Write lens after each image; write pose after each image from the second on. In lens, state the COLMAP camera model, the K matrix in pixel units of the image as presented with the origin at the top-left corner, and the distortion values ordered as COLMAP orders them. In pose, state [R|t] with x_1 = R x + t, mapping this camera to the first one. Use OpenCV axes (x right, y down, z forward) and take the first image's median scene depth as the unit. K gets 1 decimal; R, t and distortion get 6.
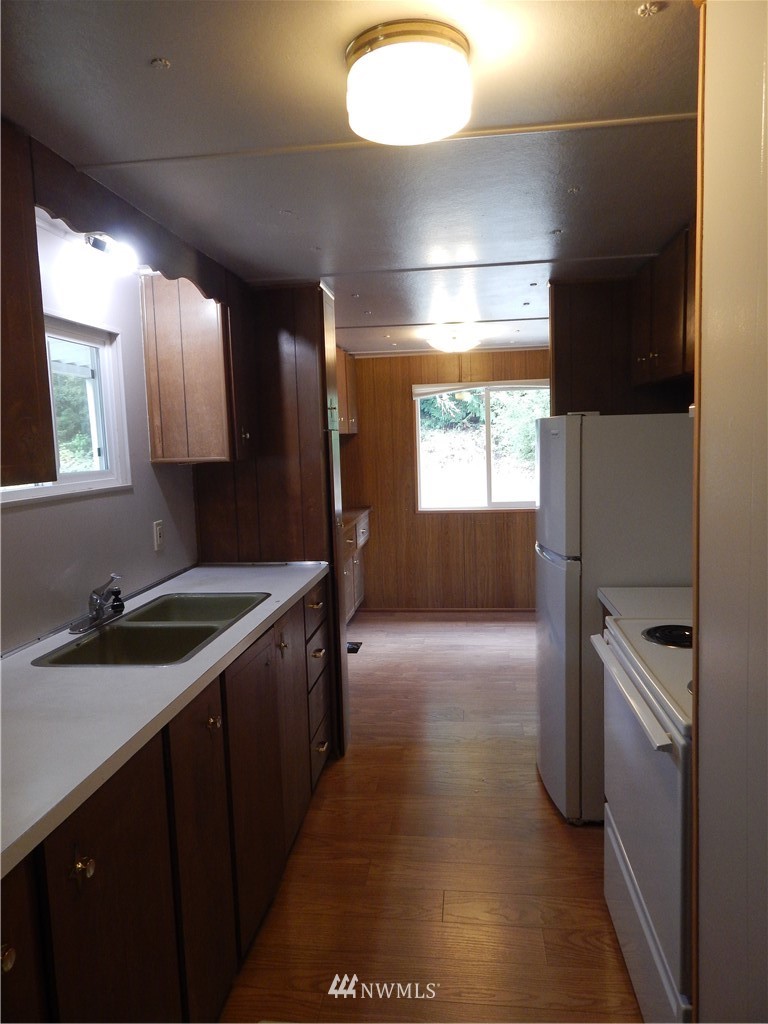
lens RADIAL K [[676.8, 0, 384.0], [0, 676.8, 512.0], [0, 0, 1]] dist [0.019199, -0.002597]
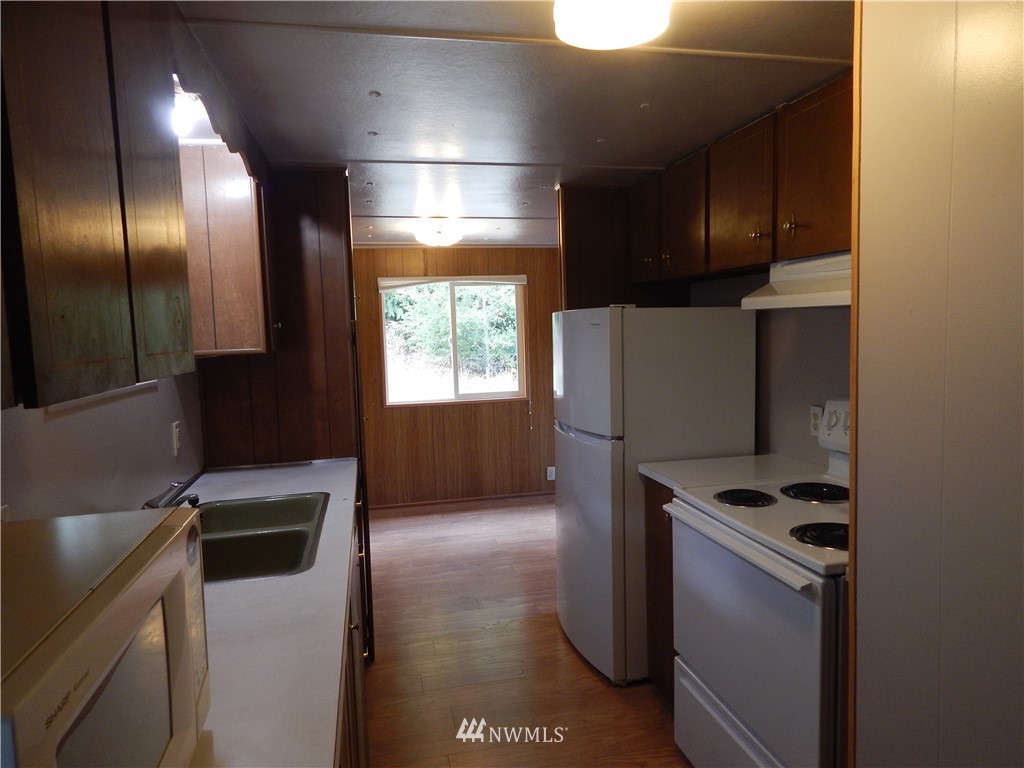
lens RADIAL K [[676.8, 0, 509.4], [0, 676.8, 388.2], [0, 0, 1]] dist [0.019199, -0.002597]
pose [[0.943863, -0.027326, 0.329206, -0.130413], [0.037017, 0.999045, -0.023205, 0.003673], [-0.328258, 0.034089, 0.943973, 0.014540]]
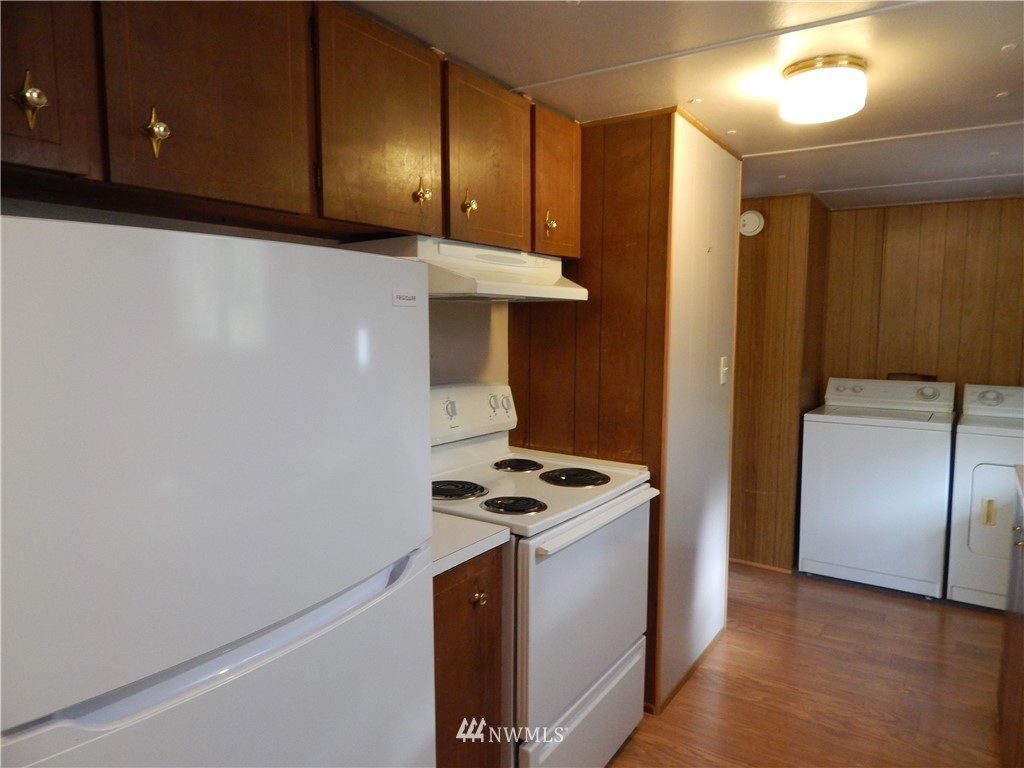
lens RADIAL K [[657.7, 0, 512.0], [0, 657.7, 384.0], [0, 0, 1]] dist [0.001900, -0.027503]
pose [[-0.887307, -0.018893, 0.460791, -0.007797], [0.073147, 0.980747, 0.181063, -0.072900], [-0.455341, 0.194364, -0.868842, 0.754330]]
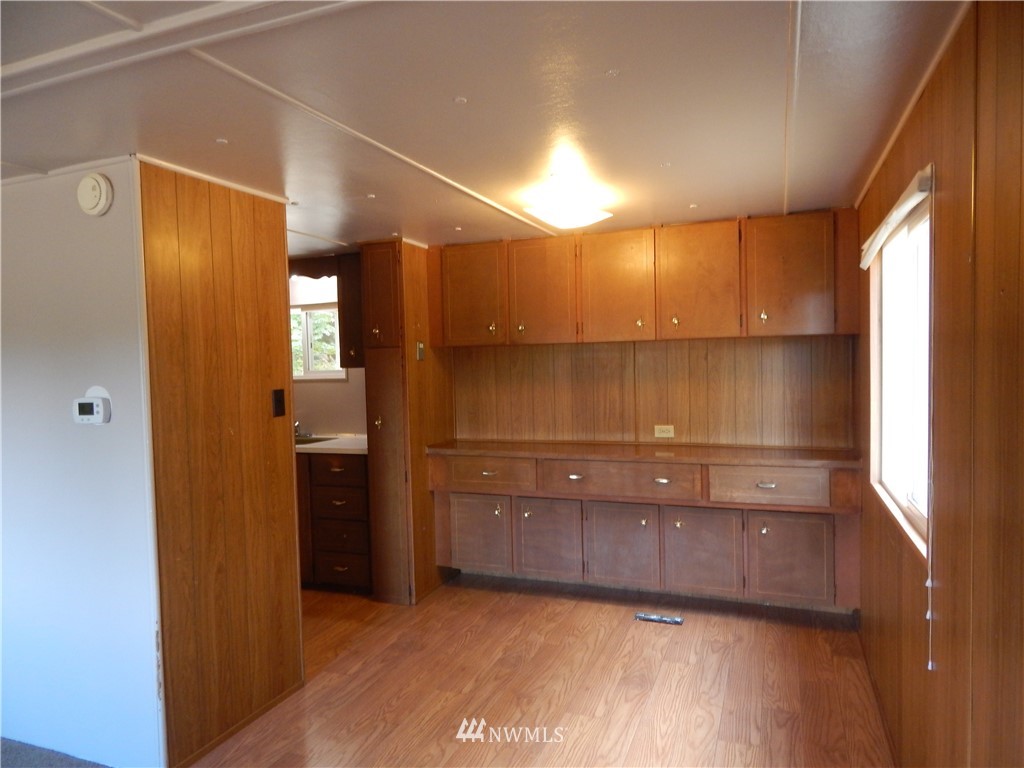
lens RADIAL K [[676.8, 0, 509.4], [0, 676.8, 388.2], [0, 0, 1]] dist [0.019199, -0.002597]
pose [[-0.245796, 0.077455, -0.966222, 0.766662], [-0.070155, 0.992767, 0.097430, -0.128952], [0.966780, 0.091733, -0.238584, 1.073236]]
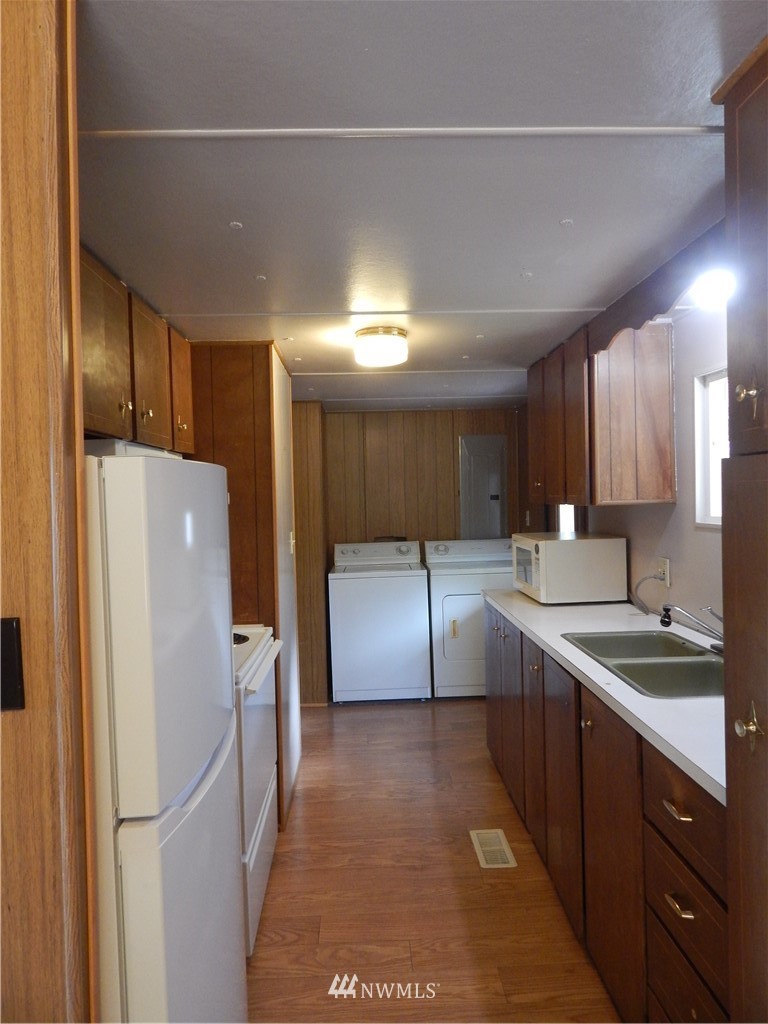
lens RADIAL K [[665.4, 0, 384.0], [0, 665.4, 512.0], [0, 0, 1]] dist [-0.000780, -0.003779]
pose [[-0.985697, 0.059795, -0.157565, 0.116615], [0.037277, 0.989140, 0.142170, -0.101081], [0.164355, 0.134263, -0.977221, 0.898764]]
